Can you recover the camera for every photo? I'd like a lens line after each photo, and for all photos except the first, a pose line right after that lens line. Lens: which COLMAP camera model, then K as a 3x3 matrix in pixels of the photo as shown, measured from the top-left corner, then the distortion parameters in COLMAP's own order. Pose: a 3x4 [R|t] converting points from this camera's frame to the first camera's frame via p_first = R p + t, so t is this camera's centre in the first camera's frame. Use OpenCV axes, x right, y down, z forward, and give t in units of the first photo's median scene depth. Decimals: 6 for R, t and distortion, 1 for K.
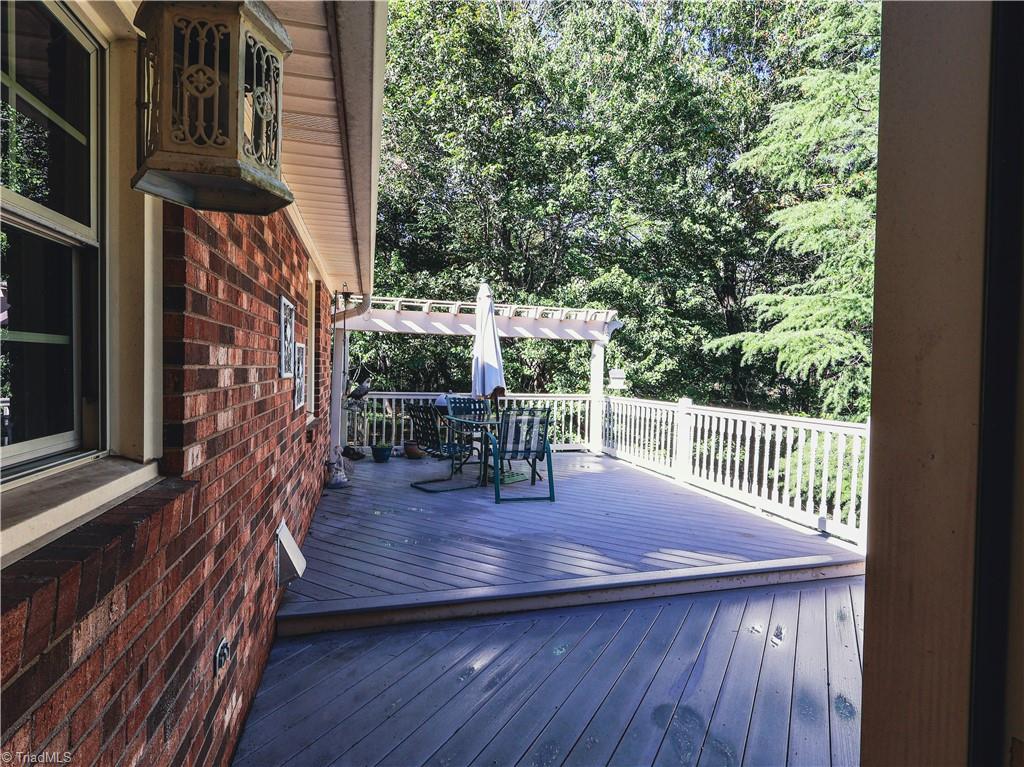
lens RADIAL K [[533.2, 0, 513.3], [0, 533.2, 388.0], [0, 0, 1]] dist [-0.002882, -0.001614]
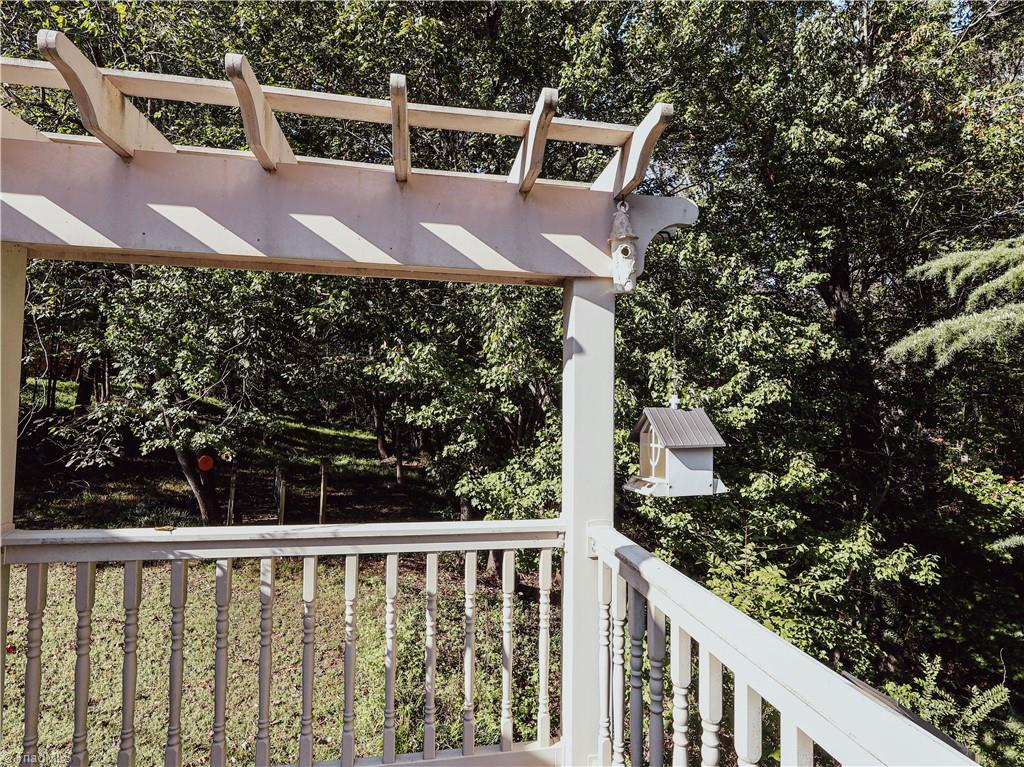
lens RADIAL K [[533.2, 0, 510.4], [0, 533.2, 381.4], [0, 0, 1]] dist [-0.002882, -0.001614]
pose [[0.995305, -0.009236, -0.096347, 0.085312], [0.002474, 0.997539, -0.070071, -0.018600], [0.096757, 0.069503, 0.992878, 0.450660]]
